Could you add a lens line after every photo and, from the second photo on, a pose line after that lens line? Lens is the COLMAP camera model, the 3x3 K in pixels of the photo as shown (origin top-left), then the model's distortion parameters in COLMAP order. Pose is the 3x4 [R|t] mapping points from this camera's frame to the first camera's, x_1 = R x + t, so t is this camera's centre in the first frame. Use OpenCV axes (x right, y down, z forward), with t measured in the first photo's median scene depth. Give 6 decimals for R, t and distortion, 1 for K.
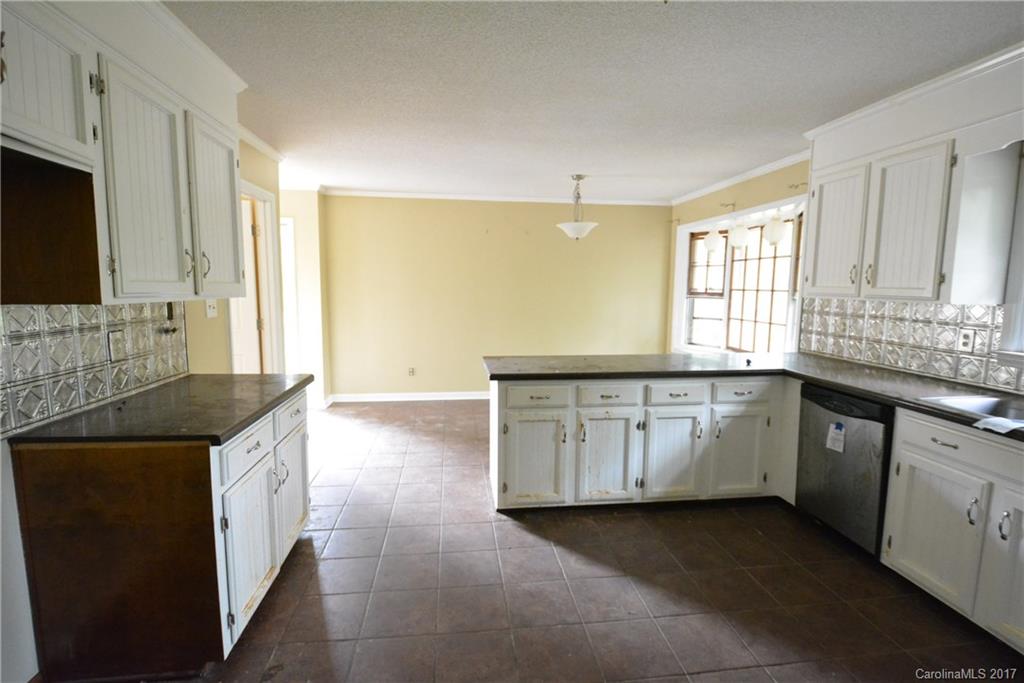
lens RADIAL K [[488.9, 0, 512.0], [0, 488.9, 341.5], [0, 0, 1]] dist [0.010941, -0.016004]
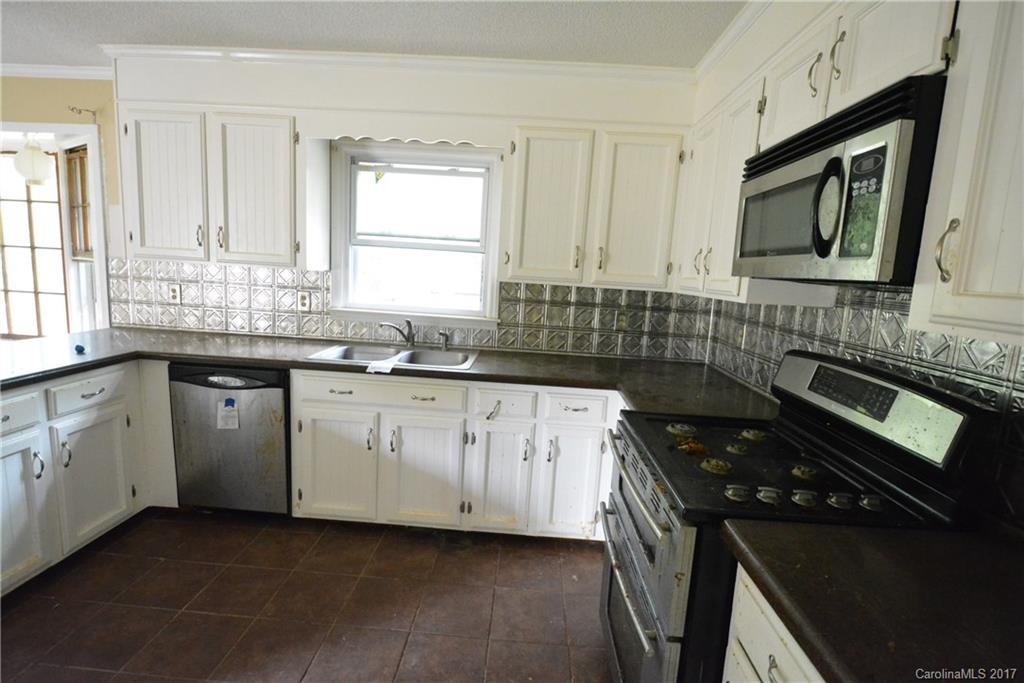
lens RADIAL K [[488.9, 0, 512.0], [0, 488.9, 341.5], [0, 0, 1]] dist [0.010941, -0.016004]
pose [[0.165144, -0.142610, 0.975905, -0.122371], [0.060964, 0.989075, 0.134218, -0.030326], [-0.984384, 0.037330, 0.172034, 0.286481]]
